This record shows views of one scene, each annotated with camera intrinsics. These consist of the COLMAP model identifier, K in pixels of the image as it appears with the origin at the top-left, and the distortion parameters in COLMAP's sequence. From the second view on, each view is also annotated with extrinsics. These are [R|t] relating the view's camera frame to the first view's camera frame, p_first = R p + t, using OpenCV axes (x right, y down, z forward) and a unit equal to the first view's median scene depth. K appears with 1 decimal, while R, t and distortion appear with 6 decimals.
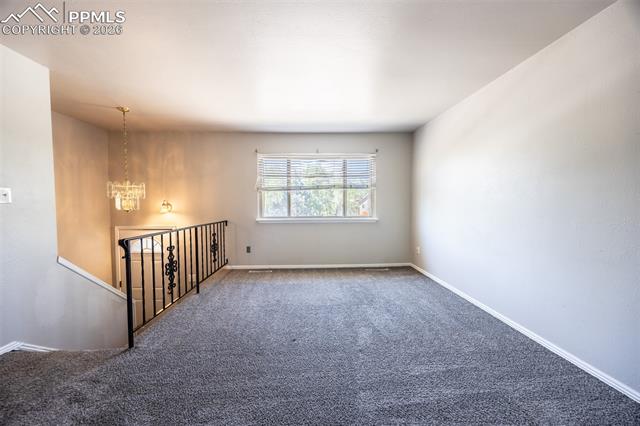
lens RADIAL K [[242.7, 0, 317.8], [0, 242.7, 212.4], [0, 0, 1]] dist [0.001576, -0.000179]
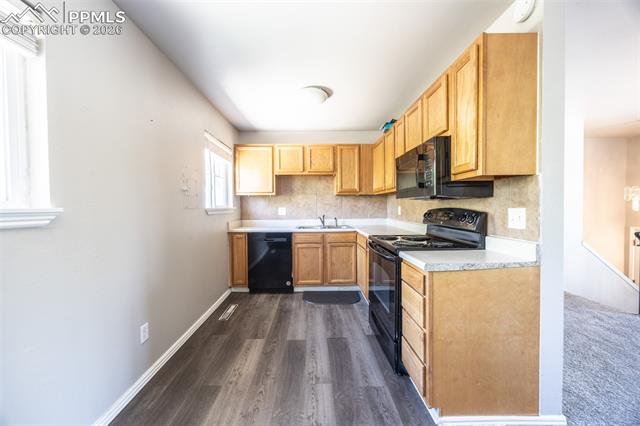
lens RADIAL K [[242.7, 0, 317.3], [0, 242.7, 212.4], [0, 0, 1]] dist [0.001576, -0.000179]
pose [[-0.034719, 0.025855, -0.999063, 0.287464], [-0.029812, 0.999194, 0.026895, 0.009217], [0.998952, 0.030718, -0.033920, -0.349813]]
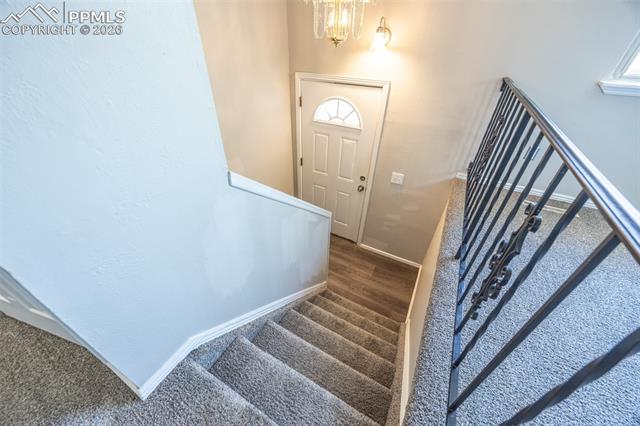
lens RADIAL K [[242.7, 0, 316.8], [0, 242.7, 213.5], [0, 0, 1]] dist [0.001576, -0.000179]
pose [[0.854709, 0.321384, -0.407657, -0.431358], [-0.041201, 0.824825, 0.563885, 0.003513], [0.517469, -0.465162, 0.718227, 0.429290]]
